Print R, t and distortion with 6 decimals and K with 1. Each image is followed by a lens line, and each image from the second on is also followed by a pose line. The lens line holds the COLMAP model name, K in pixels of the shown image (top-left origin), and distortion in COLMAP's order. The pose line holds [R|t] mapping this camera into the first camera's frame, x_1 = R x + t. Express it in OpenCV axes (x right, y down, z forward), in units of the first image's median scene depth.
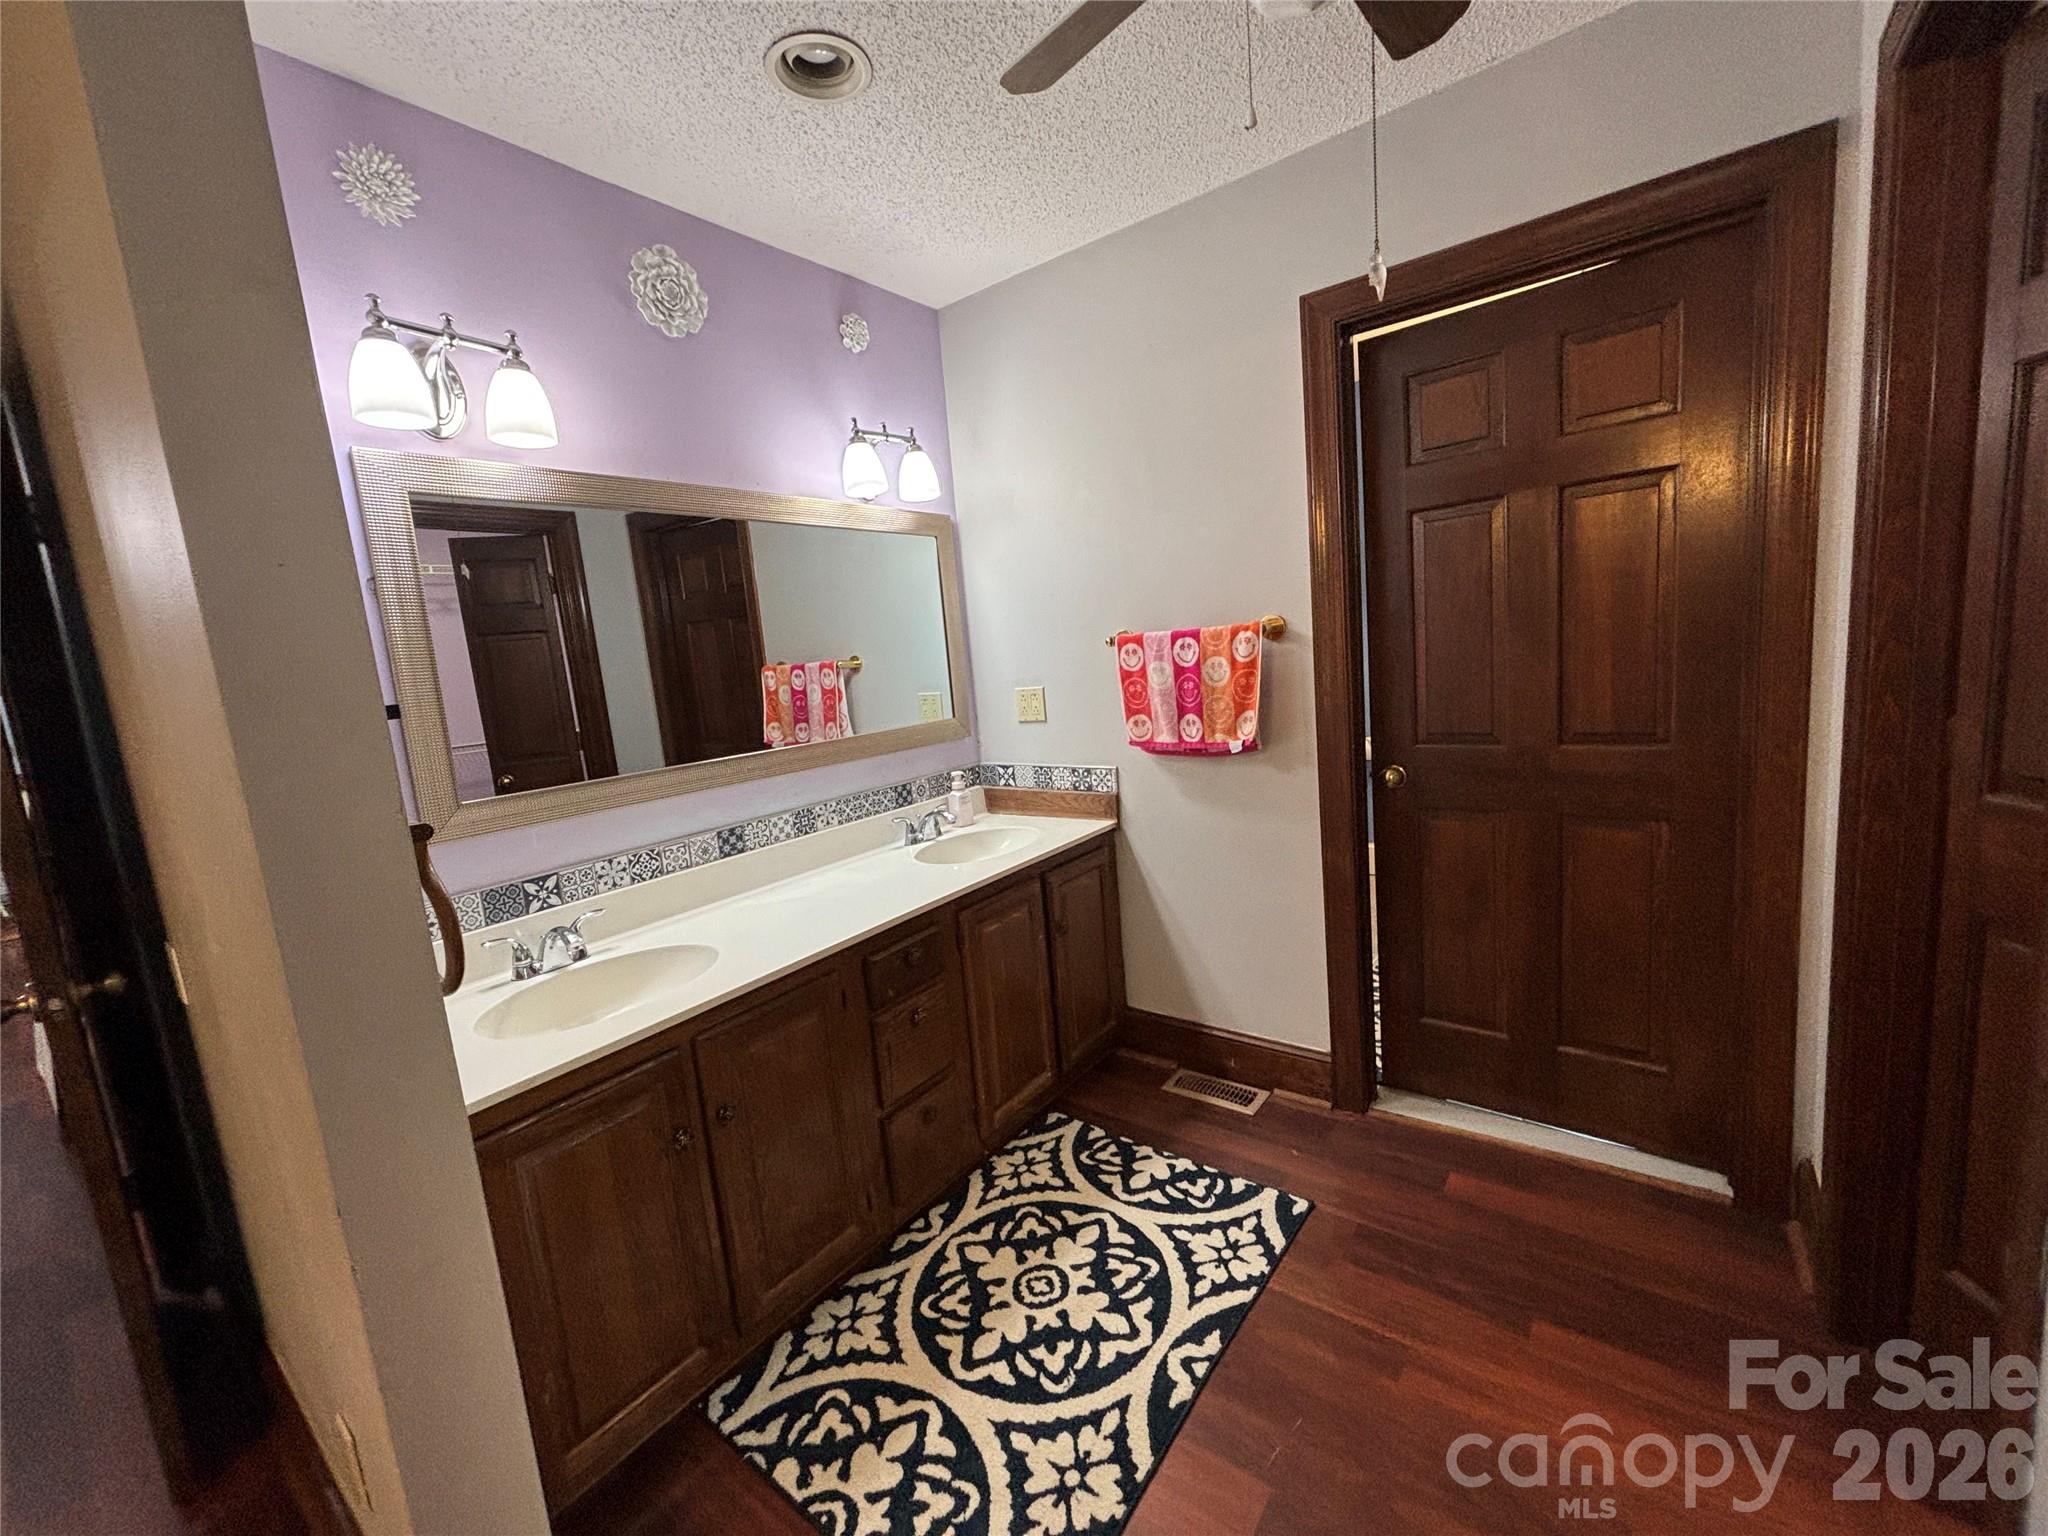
lens RADIAL K [[812.8, 0, 1026.7], [0, 812.8, 763.9], [0, 0, 1]] dist [0.023168, -0.016445]
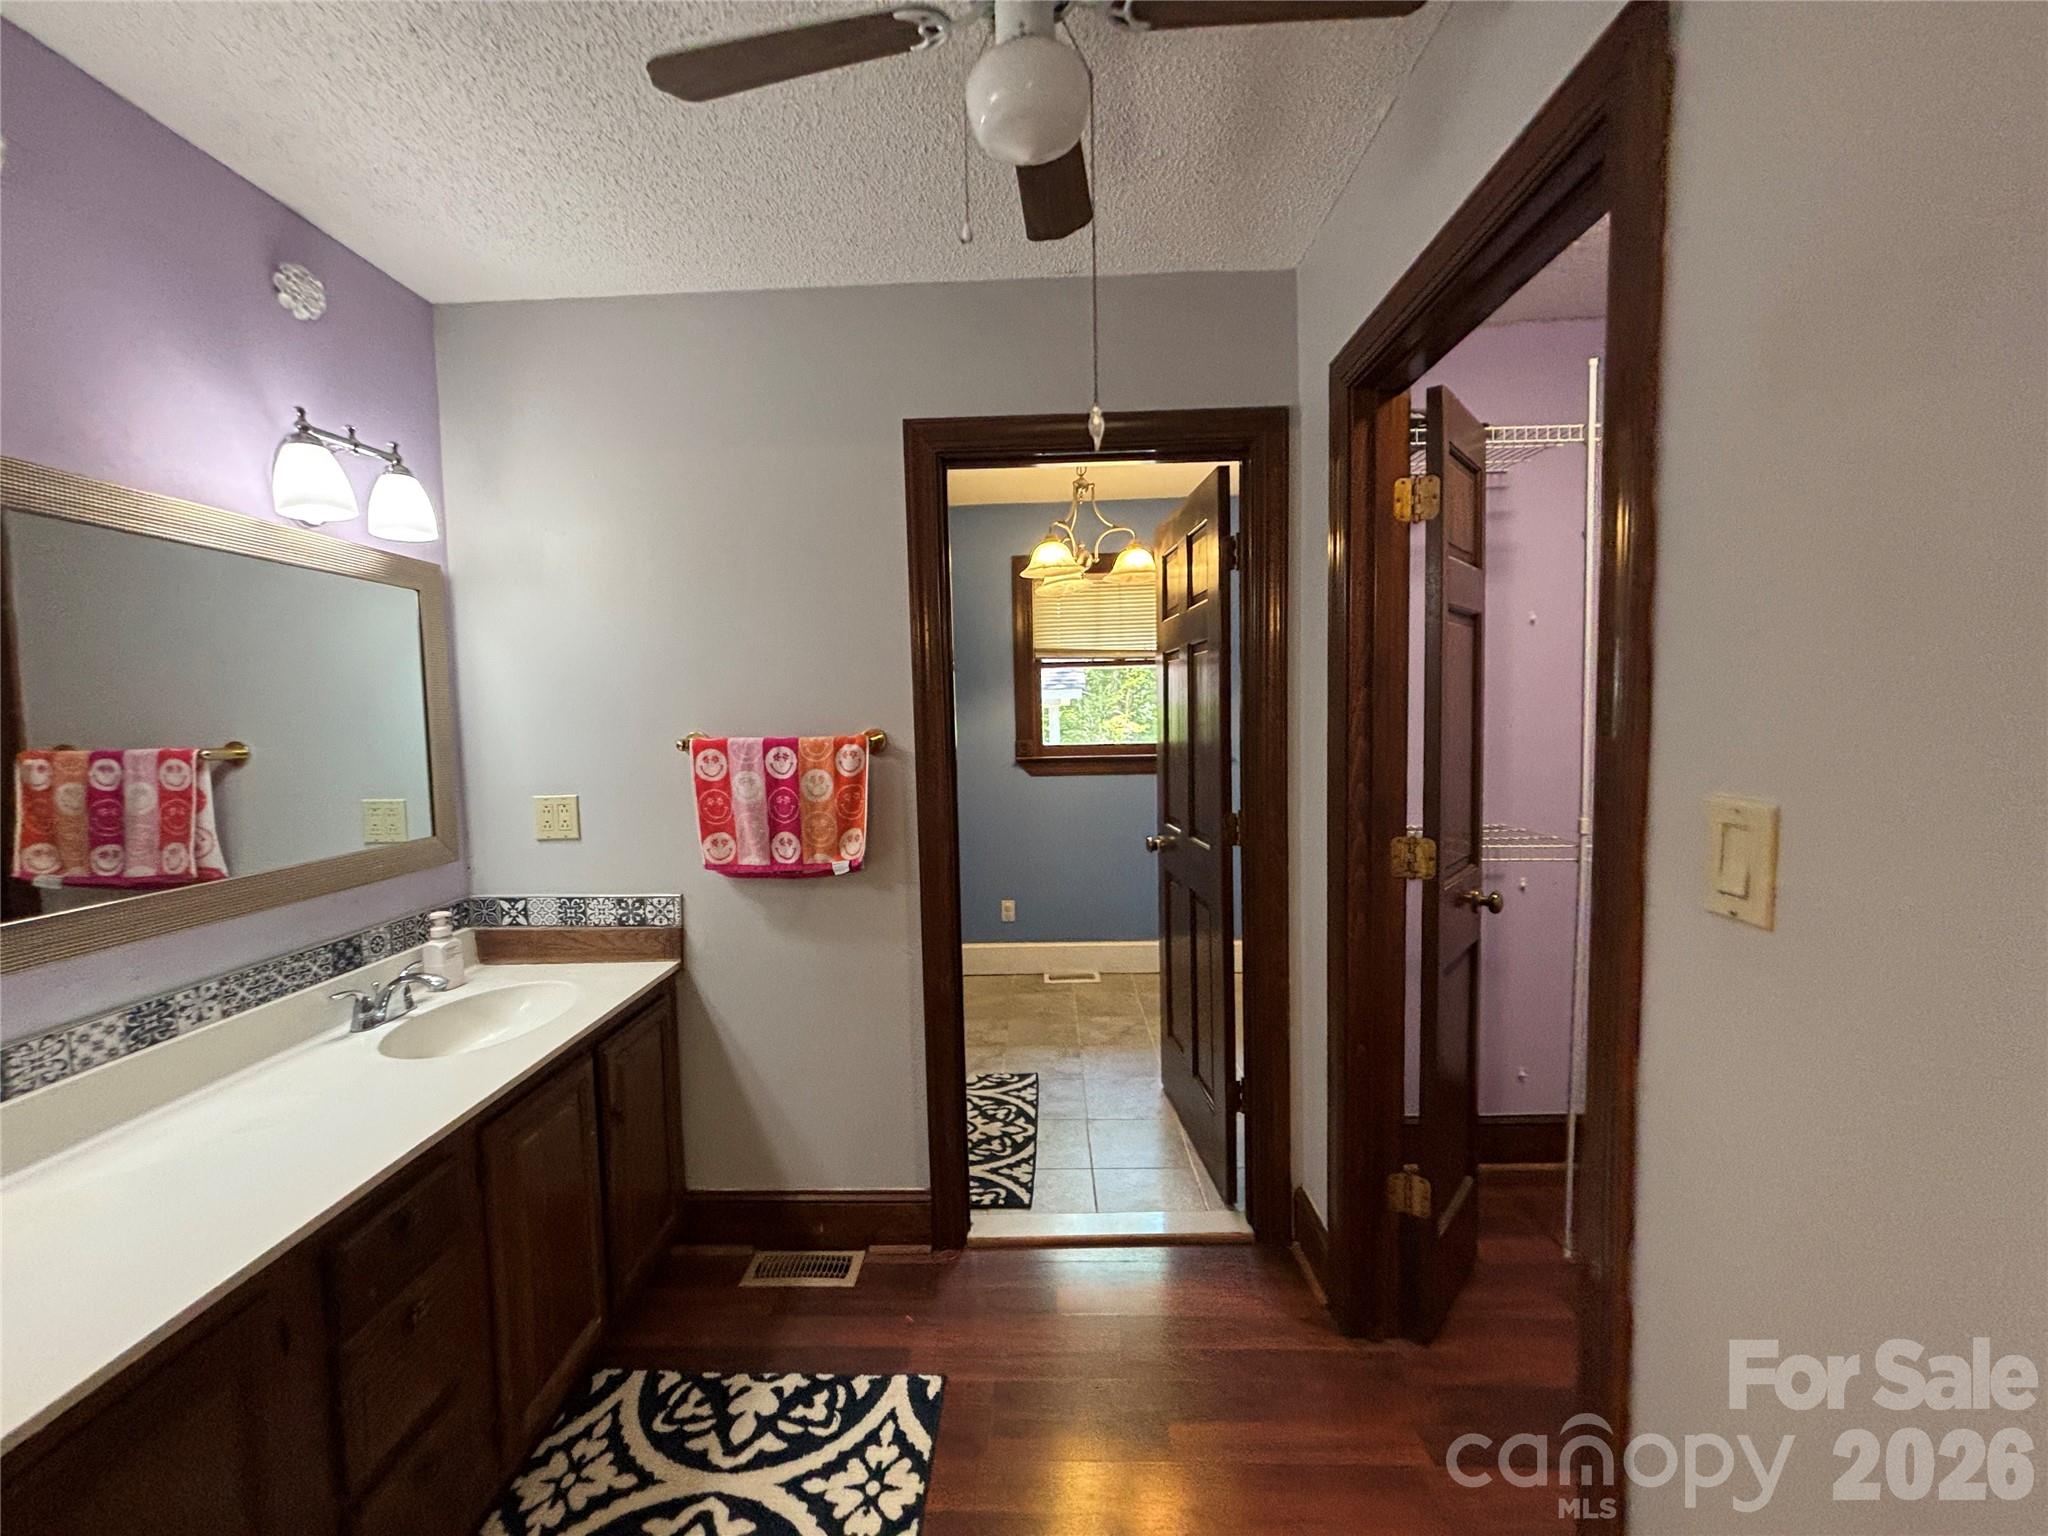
lens RADIAL K [[821.9, 0, 1018.4], [0, 821.9, 765.3], [0, 0, 1]] dist [-0.000173, 0.000936]
pose [[0.815375, 0.029191, 0.578196, -0.107250], [0.033059, 0.994751, -0.096842, -0.037805], [-0.577988, 0.098078, 0.810130, 0.119901]]
